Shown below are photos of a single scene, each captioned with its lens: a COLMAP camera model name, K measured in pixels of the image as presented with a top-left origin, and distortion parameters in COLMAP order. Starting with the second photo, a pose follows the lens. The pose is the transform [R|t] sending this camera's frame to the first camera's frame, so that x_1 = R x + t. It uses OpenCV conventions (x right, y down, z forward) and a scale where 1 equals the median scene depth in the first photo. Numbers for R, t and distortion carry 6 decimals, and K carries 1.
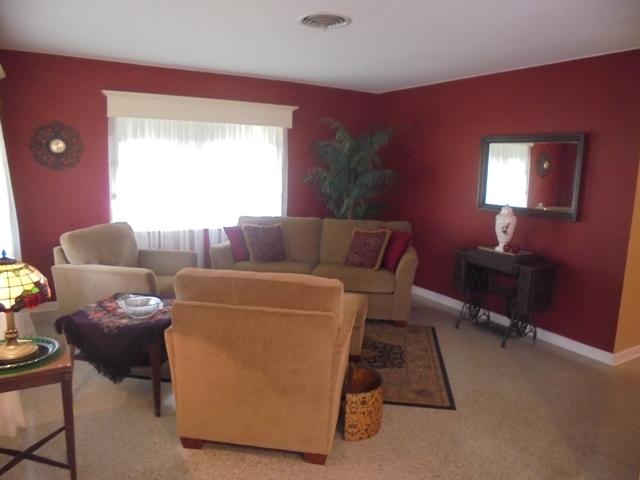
lens RADIAL K [[476.8, 0, 320.0], [0, 476.8, 240.0], [0, 0, 1]] dist [-0.134527, 0.101219]
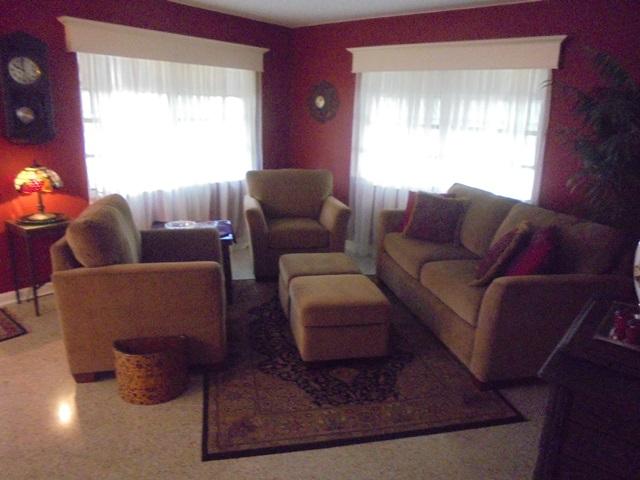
lens RADIAL K [[470.9, 0, 320.0], [0, 470.9, 240.0], [0, 0, 1]] dist [-0.100323, -0.003058]
pose [[0.337266, 0.226431, -0.913773, 0.592507], [-0.160882, 0.970227, 0.181040, -0.073649], [0.927560, 0.085951, 0.363654, 0.574849]]
